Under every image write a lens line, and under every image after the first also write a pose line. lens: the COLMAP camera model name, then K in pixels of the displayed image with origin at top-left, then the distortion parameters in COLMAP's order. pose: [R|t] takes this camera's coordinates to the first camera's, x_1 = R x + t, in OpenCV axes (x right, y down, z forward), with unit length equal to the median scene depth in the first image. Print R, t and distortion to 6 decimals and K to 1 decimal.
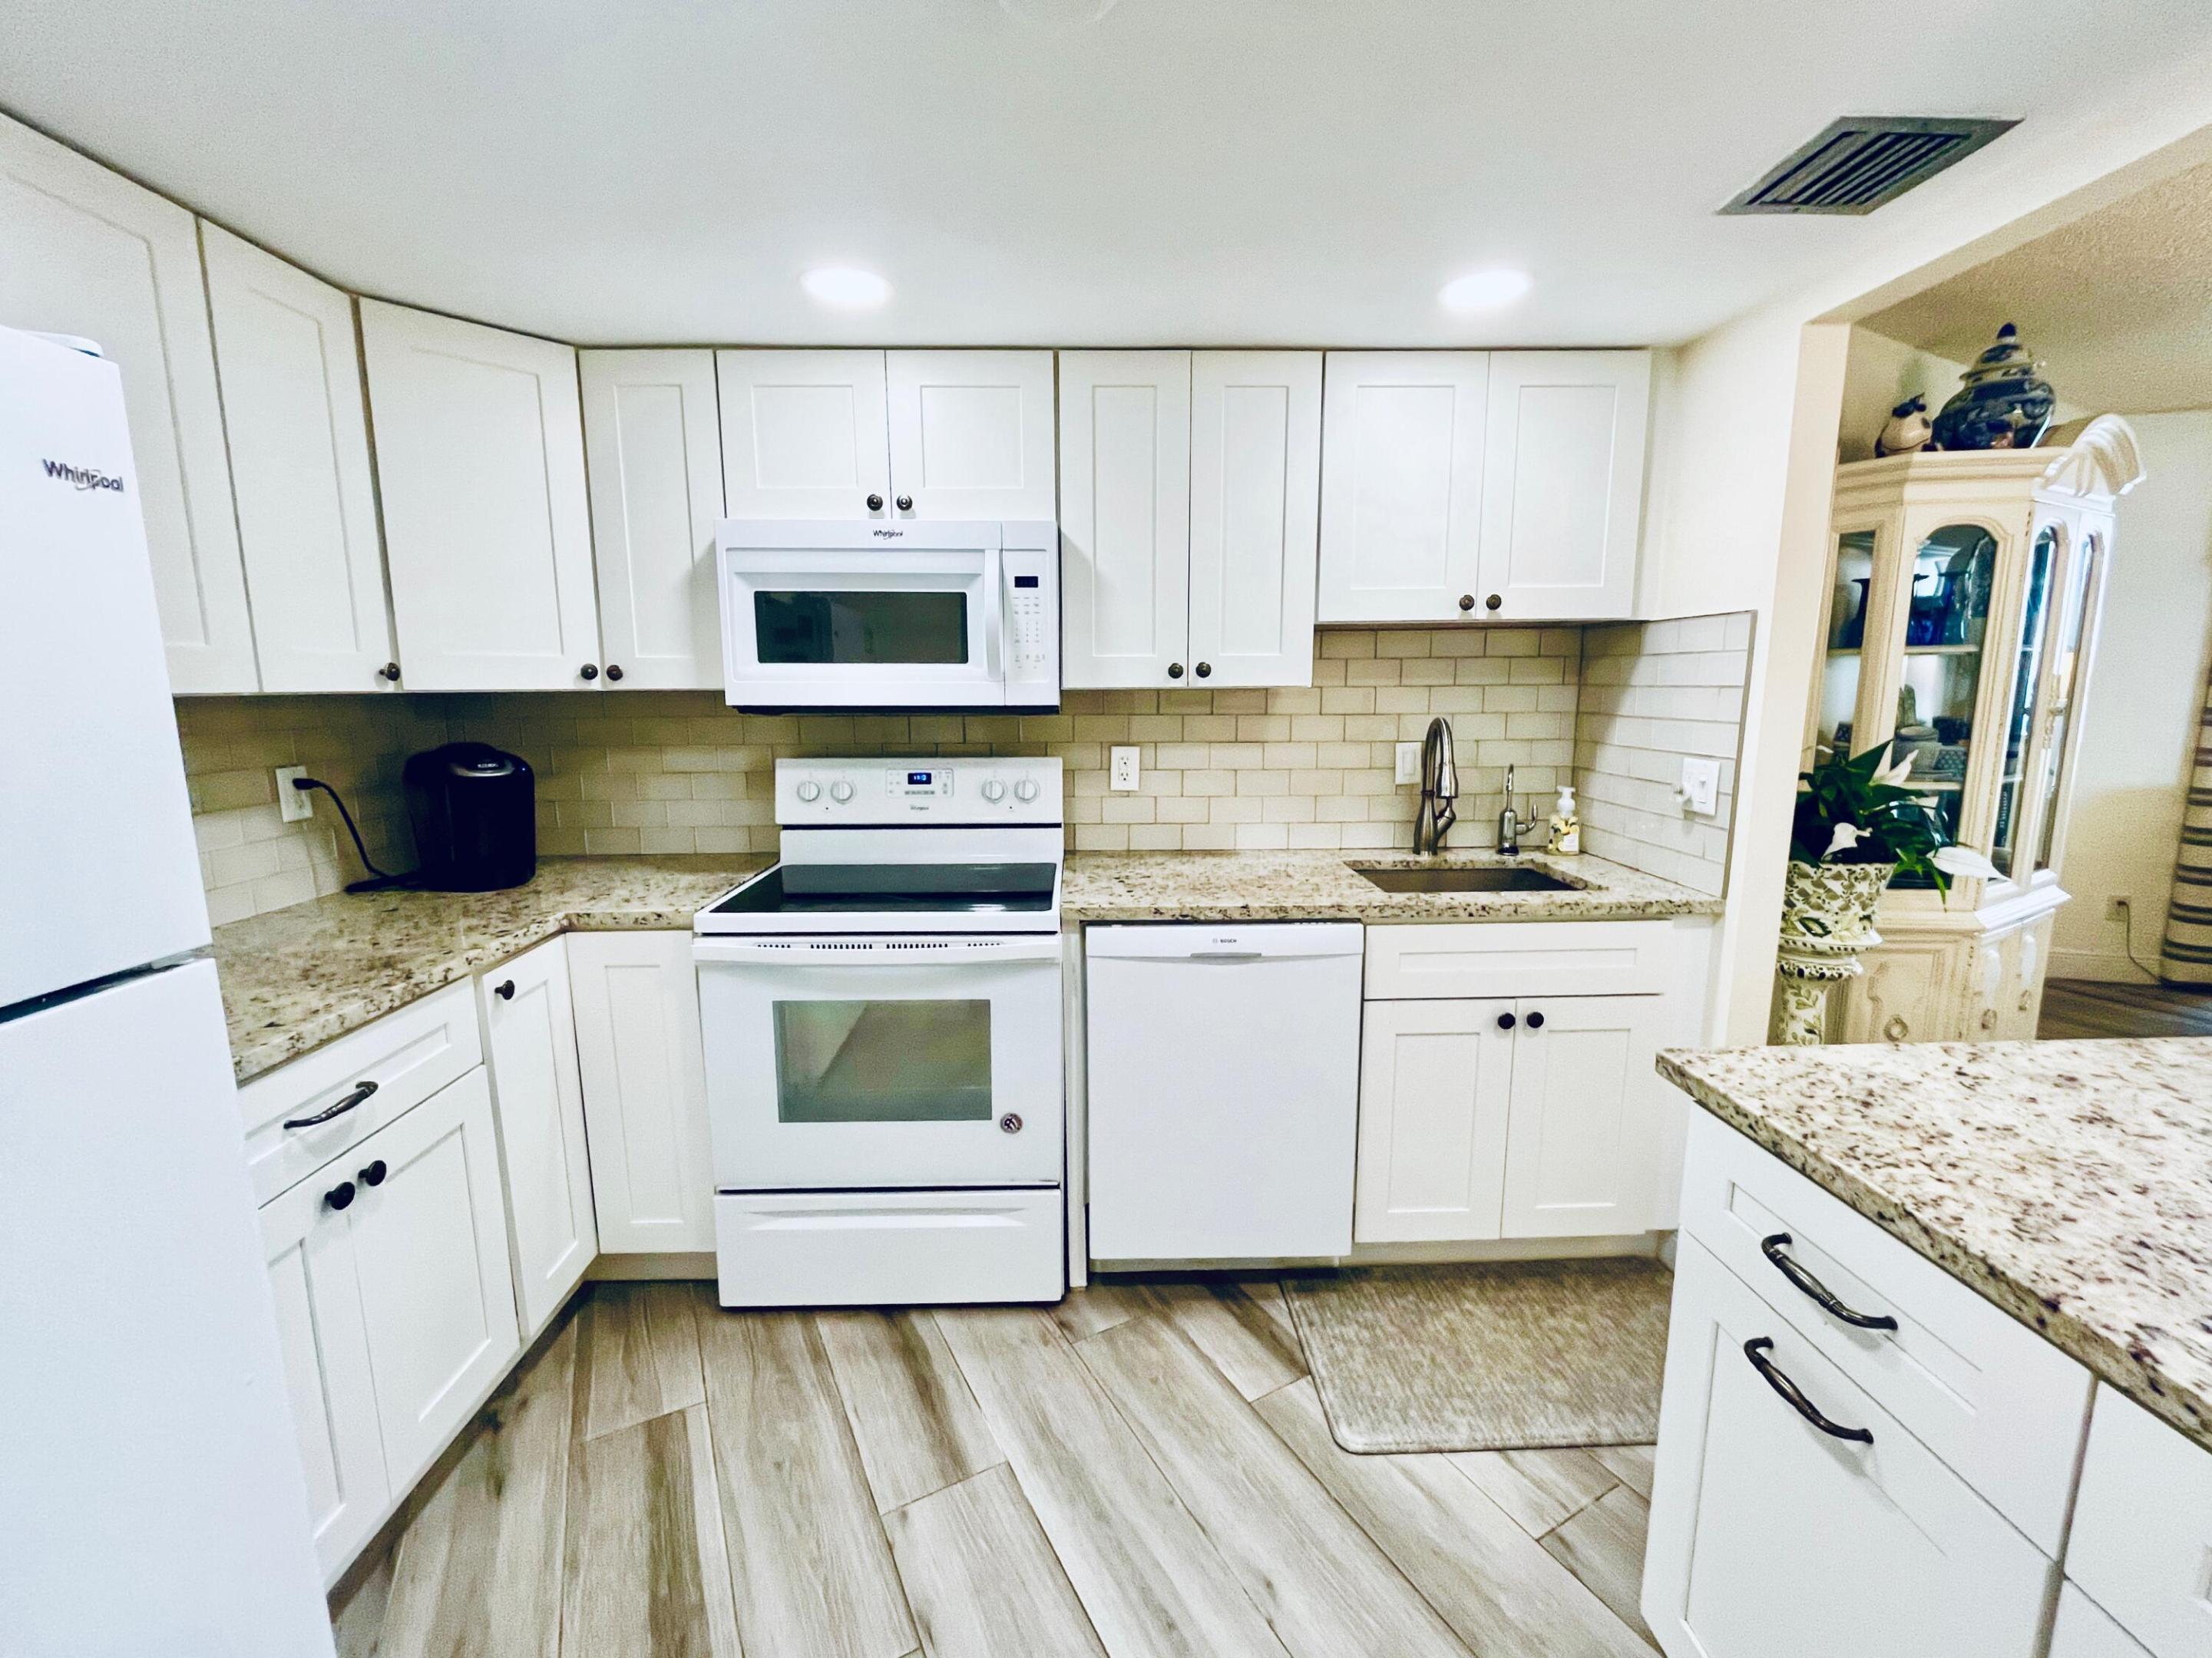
lens RADIAL K [[903.3, 0, 1100.9], [0, 903.3, 822.9], [0, 0, 1]] dist [-0.003508, -0.000385]
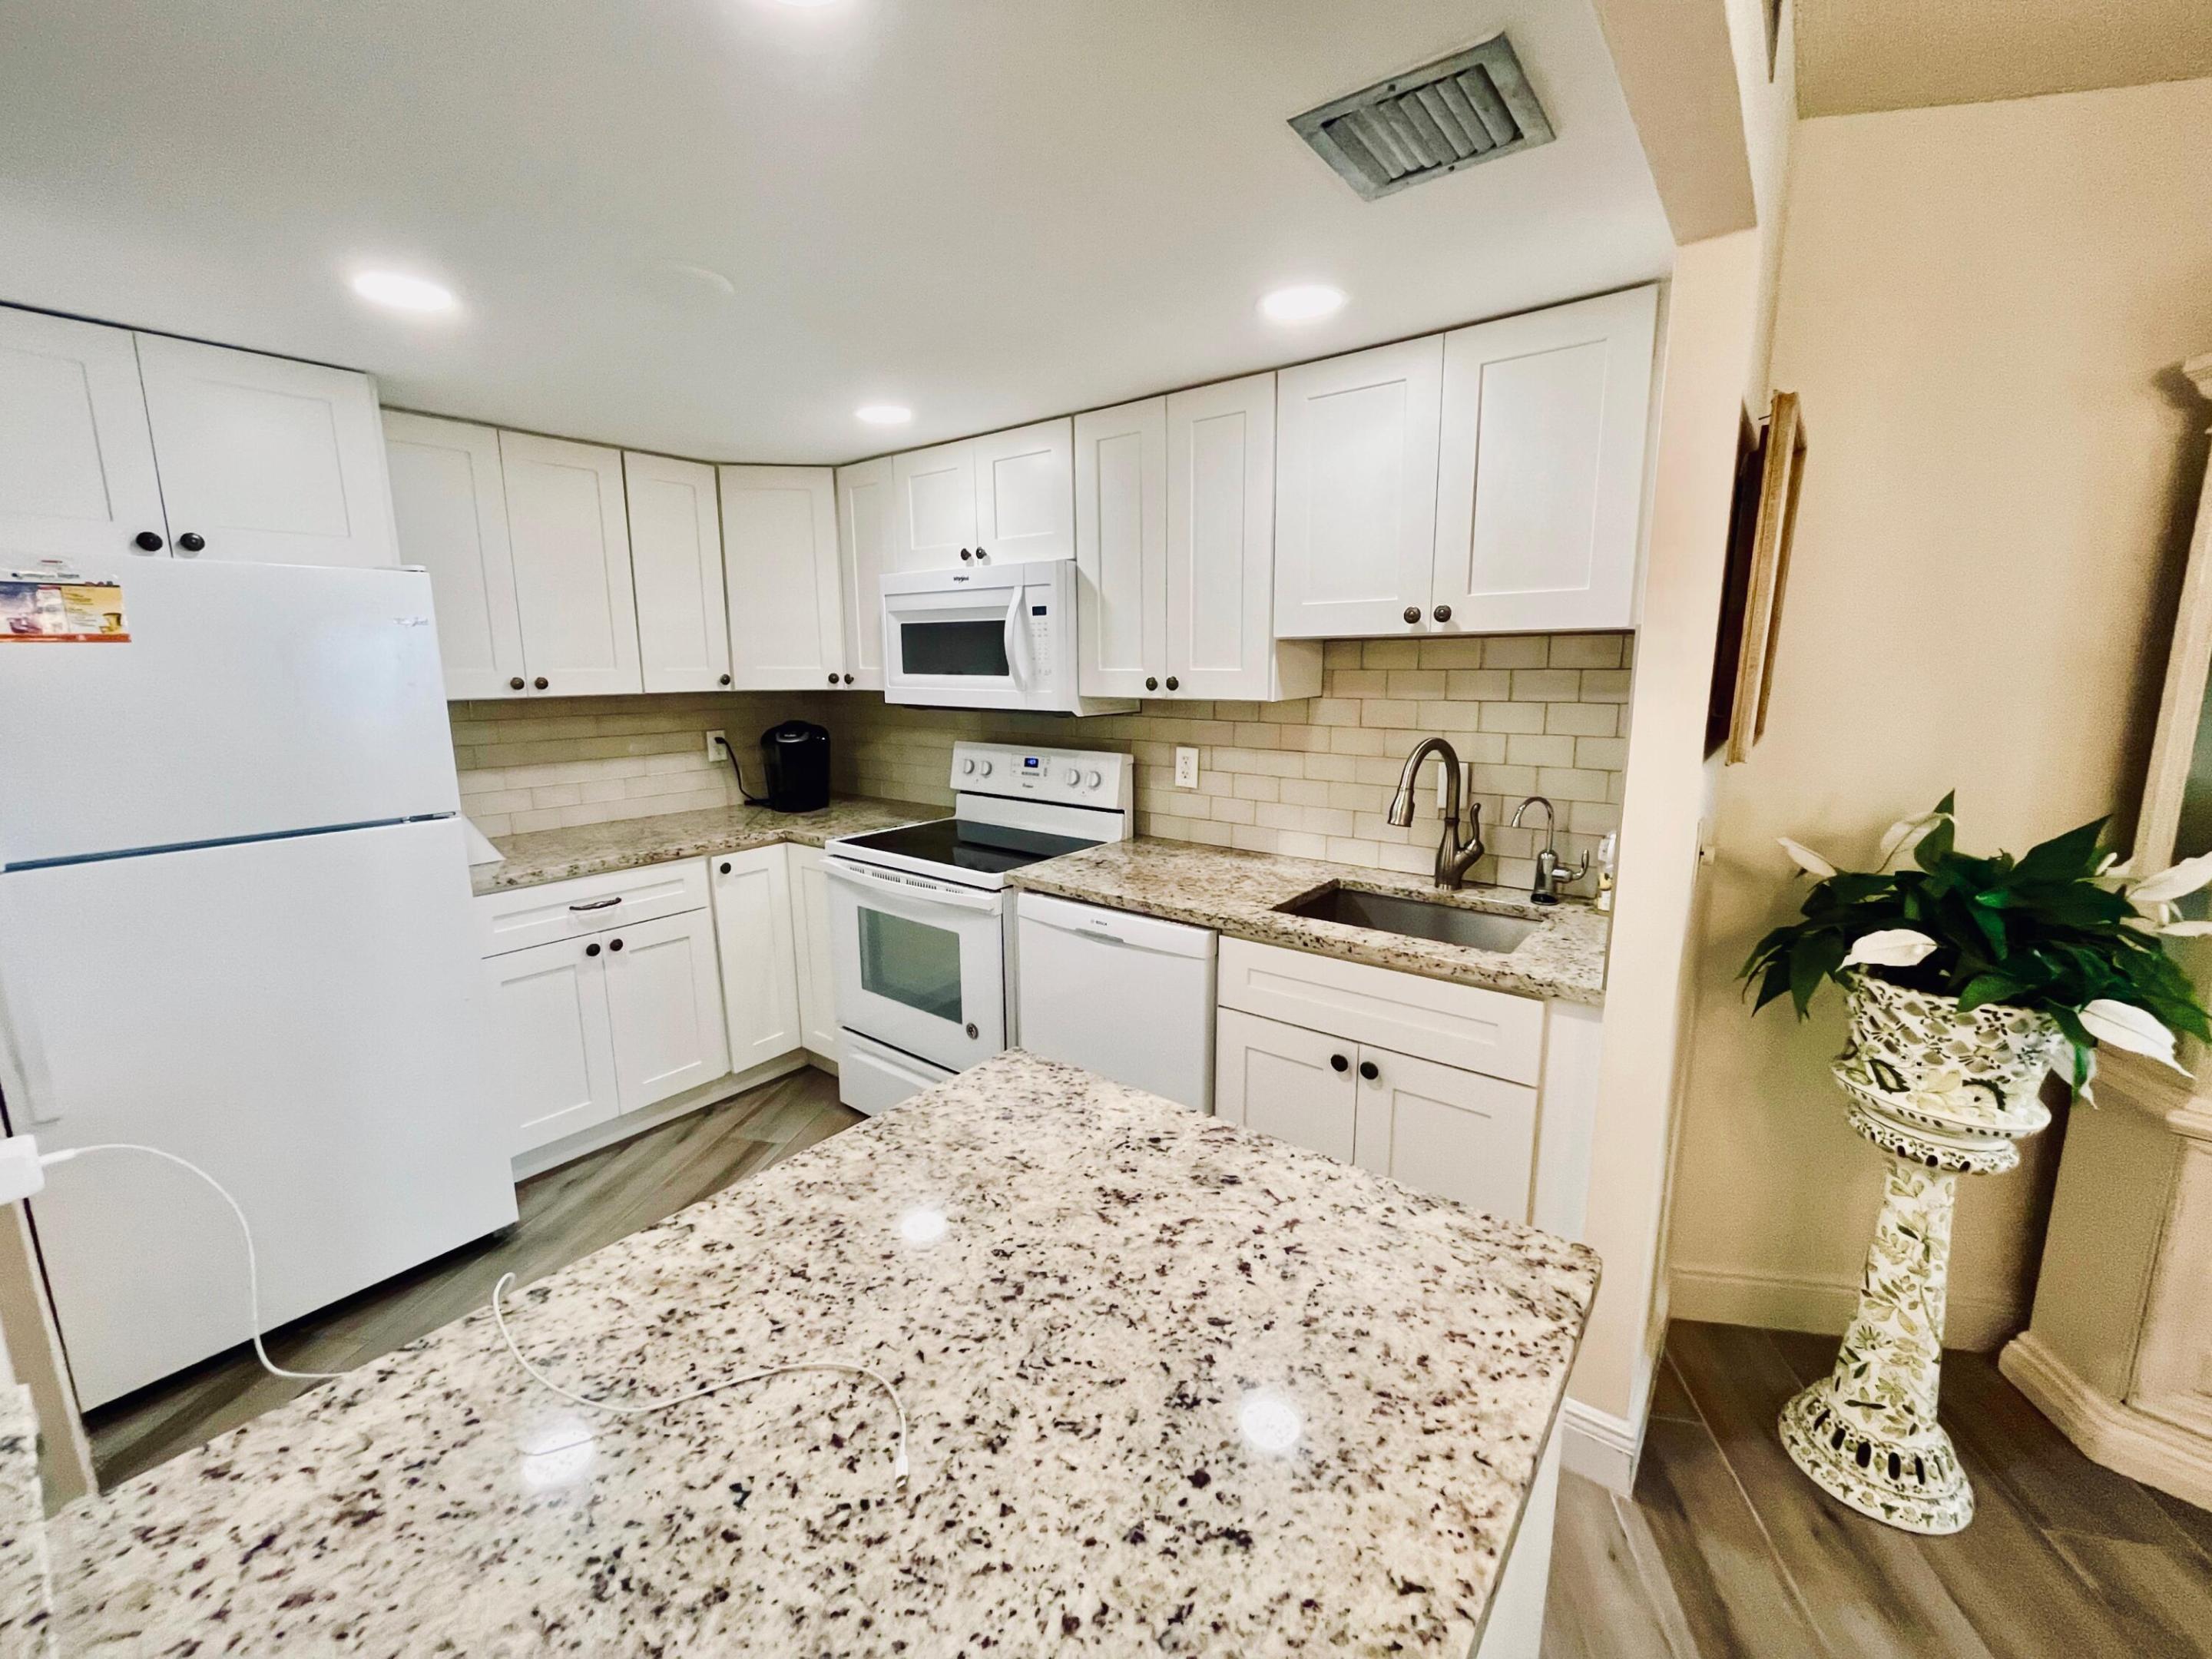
lens RADIAL K [[893.5, 0, 1101.8], [0, 893.5, 824.7], [0, 0, 1]] dist [-0.001332, -0.000632]
pose [[0.770828, 0.116978, -0.626211, 0.802061], [-0.095825, 0.993103, 0.067560, -0.068123], [0.629795, 0.007930, 0.776721, 0.107171]]
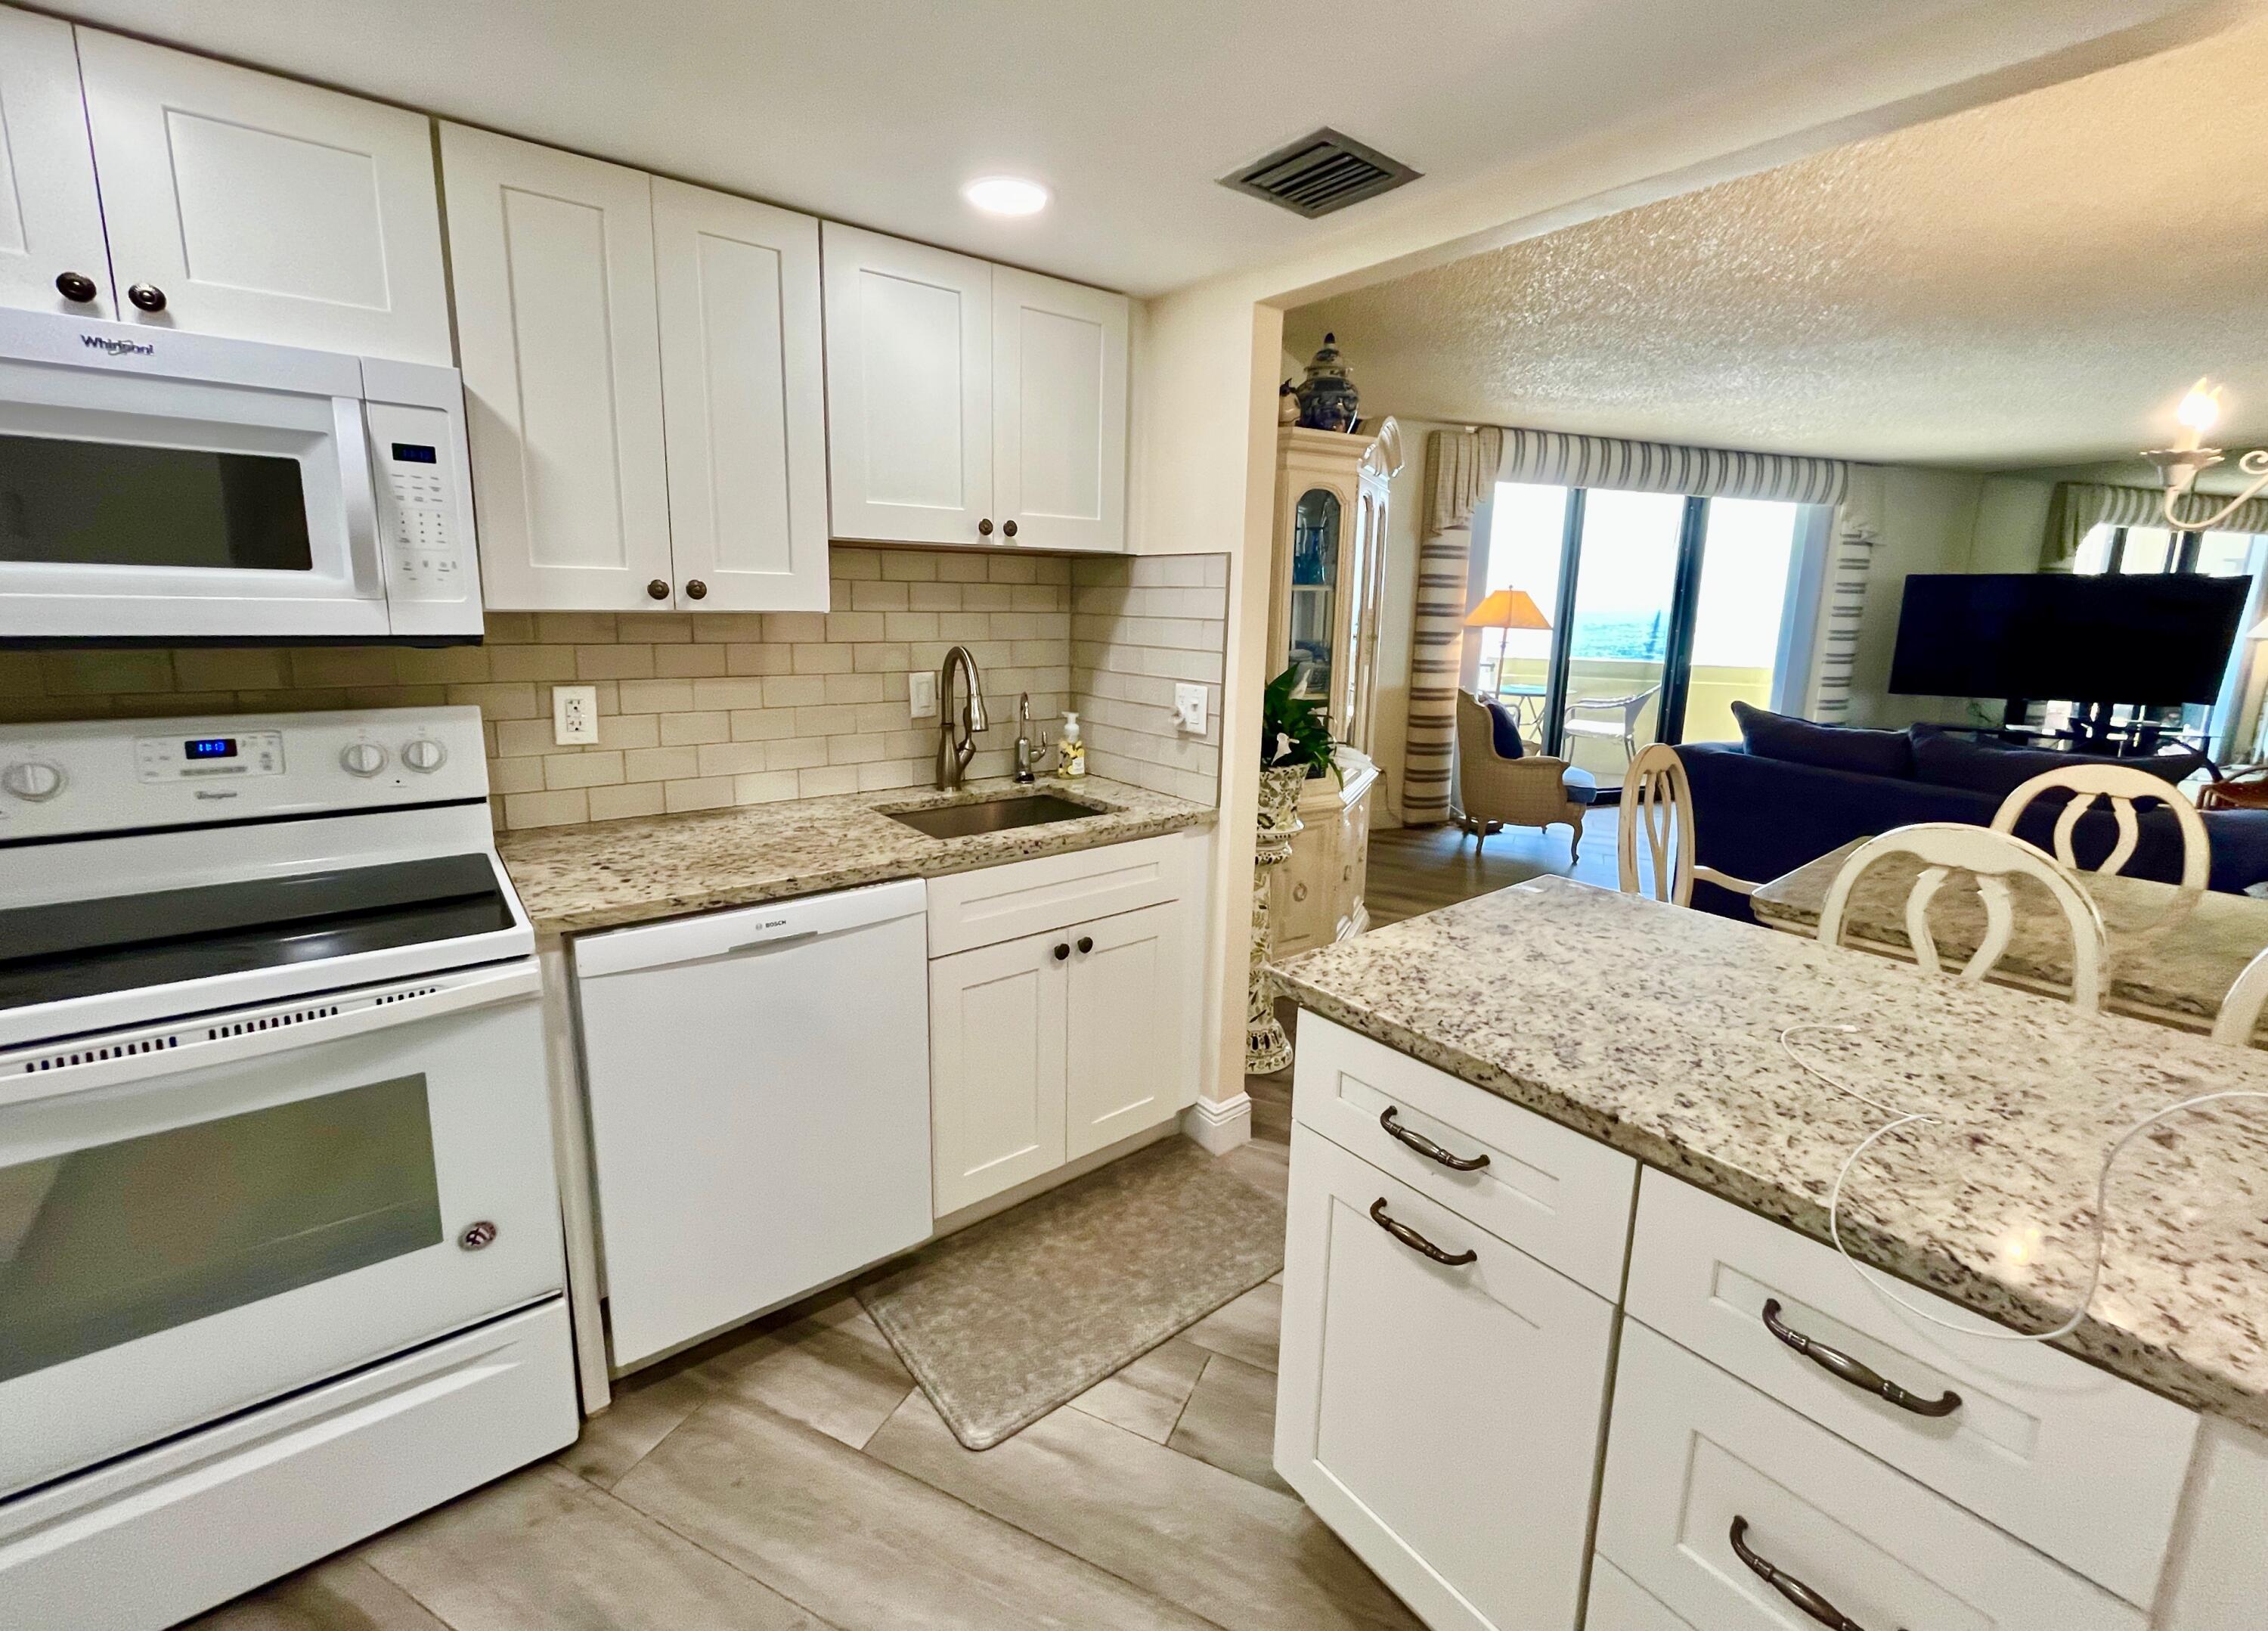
lens RADIAL K [[947.5, 0, 1129.1], [0, 947.5, 773.9], [0, 0, 1]] dist [-0.002867, 0.000007]
pose [[0.800726, -0.086816, 0.592706, -0.096204], [0.067483, 0.996217, 0.054753, -0.029660], [-0.595217, -0.003845, 0.803556, 0.108122]]
